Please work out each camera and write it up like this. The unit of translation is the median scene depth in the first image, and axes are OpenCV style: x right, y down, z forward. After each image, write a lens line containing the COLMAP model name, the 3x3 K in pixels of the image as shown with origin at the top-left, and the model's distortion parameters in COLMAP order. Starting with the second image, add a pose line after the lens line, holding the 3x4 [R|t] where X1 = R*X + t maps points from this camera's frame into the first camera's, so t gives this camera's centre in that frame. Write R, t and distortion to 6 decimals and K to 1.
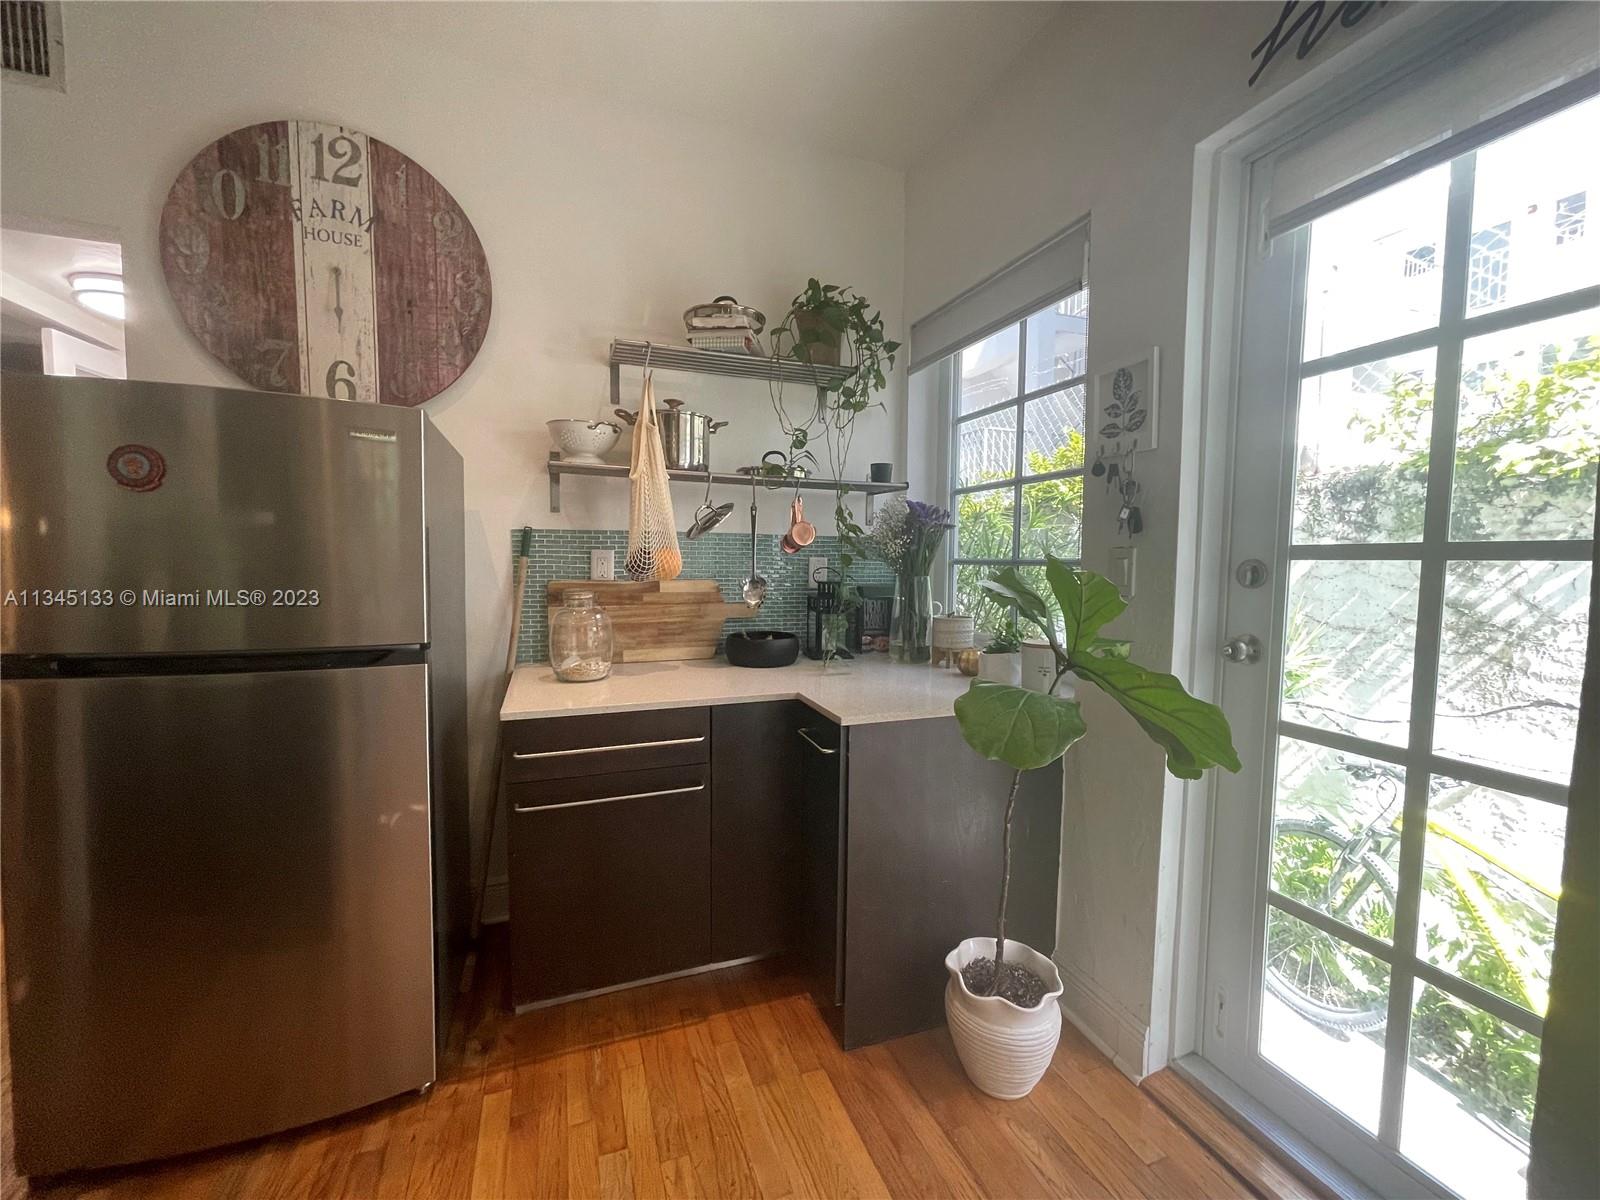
lens RADIAL K [[643.3, 0, 800.0], [0, 643.3, 600.0], [0, 0, 1]] dist [-0.000219, -0.000445]
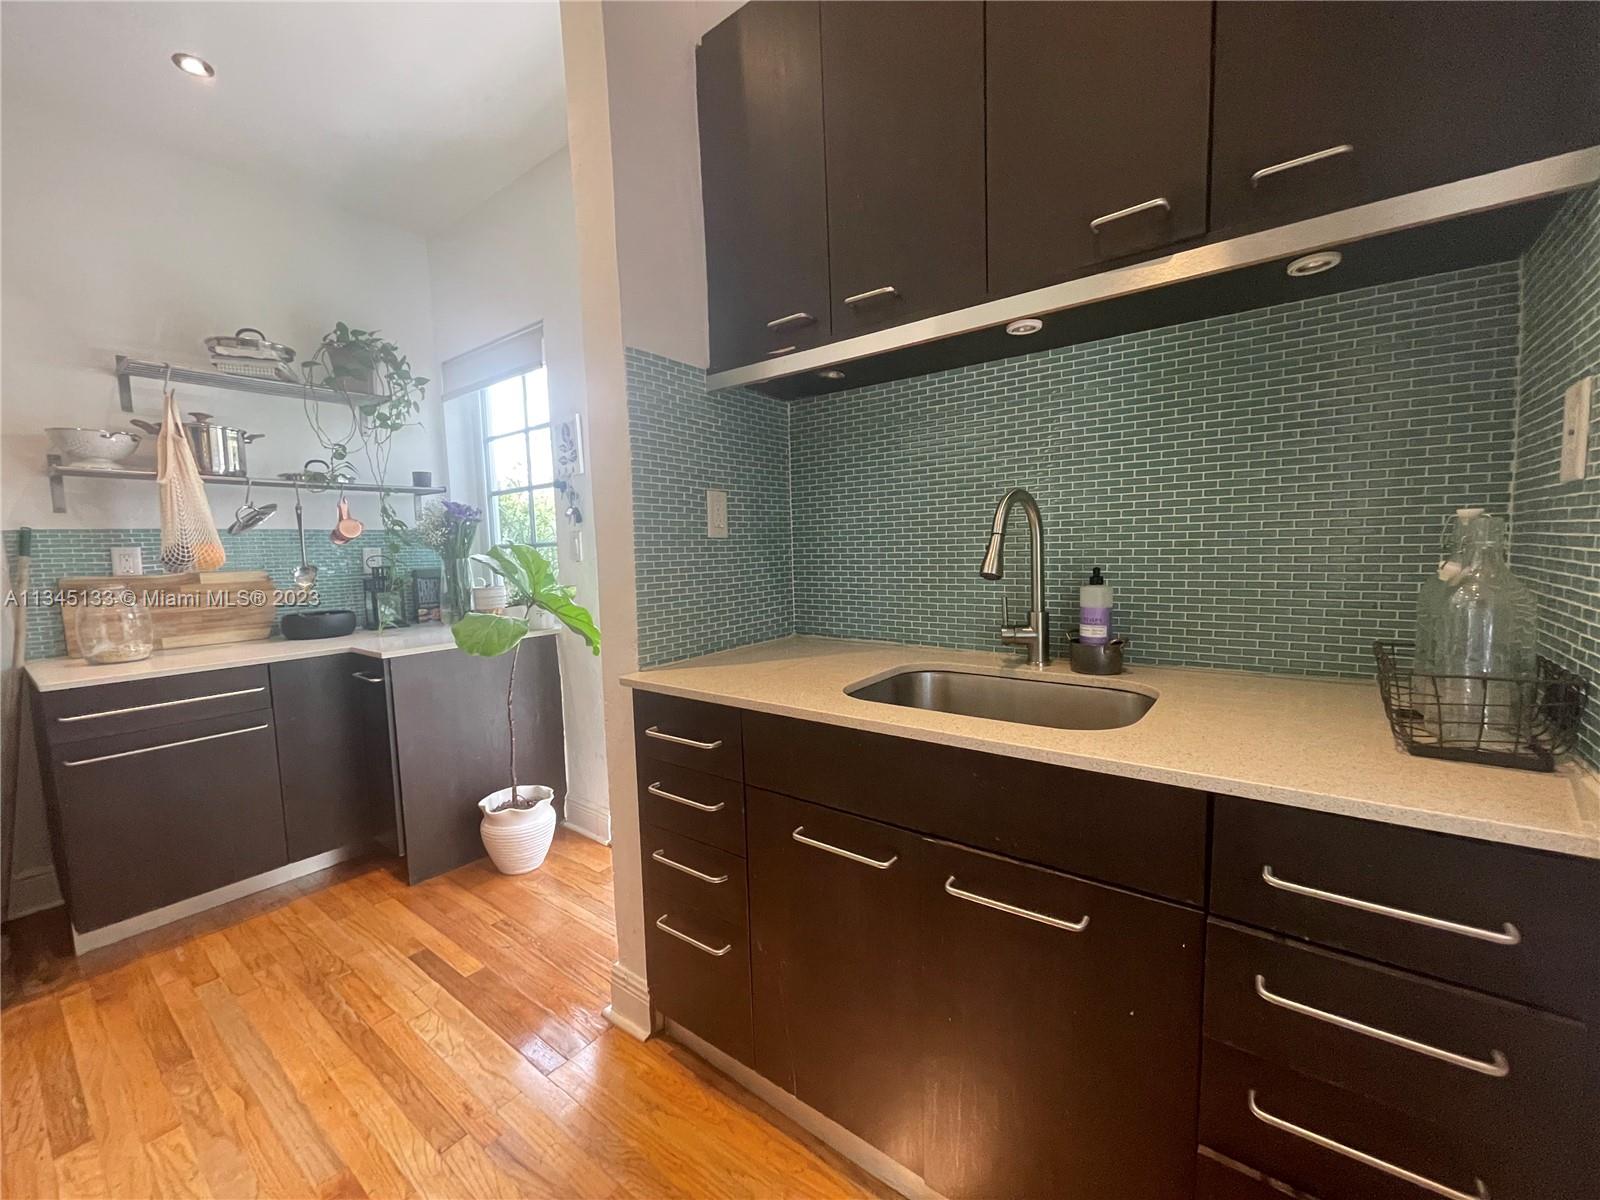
lens RADIAL K [[643.3, 0, 800.0], [0, 643.3, 600.0], [0, 0, 1]] dist [-0.000219, -0.000445]
pose [[0.847102, -0.080489, 0.525300, 0.078188], [0.074924, 0.996679, 0.031893, 0.061872], [-0.526123, 0.012341, 0.850319, -0.523107]]
